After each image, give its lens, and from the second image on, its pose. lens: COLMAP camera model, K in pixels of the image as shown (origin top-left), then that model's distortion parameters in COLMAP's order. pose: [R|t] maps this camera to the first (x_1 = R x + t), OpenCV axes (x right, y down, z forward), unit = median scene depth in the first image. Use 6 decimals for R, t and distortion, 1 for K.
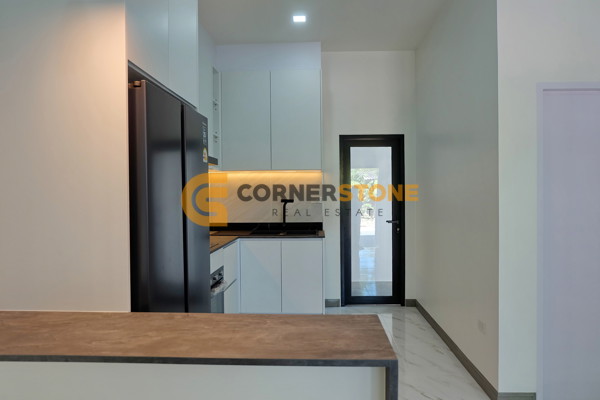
lens RADIAL K [[418.3, 0, 300.0], [0, 418.3, 200.0], [0, 0, 1]] dist [-0.035198, 0.042737]
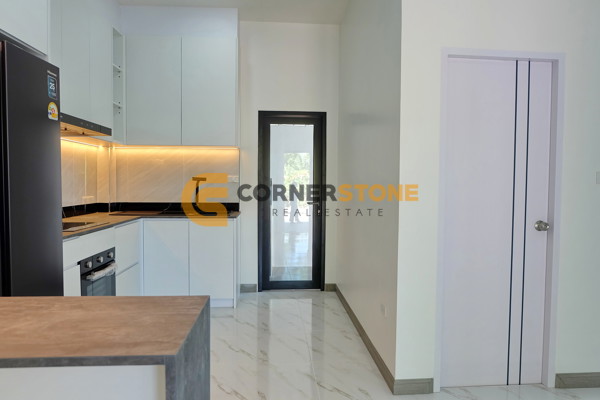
lens RADIAL K [[407.3, 0, 300.0], [0, 407.3, 200.0], [0, 0, 1]] dist [-0.067838, 0.082339]
pose [[0.995047, 0.010562, 0.098847, 0.111284], [-0.012677, 0.999703, 0.020793, 0.028593], [-0.098598, -0.021943, 0.994885, 0.084621]]
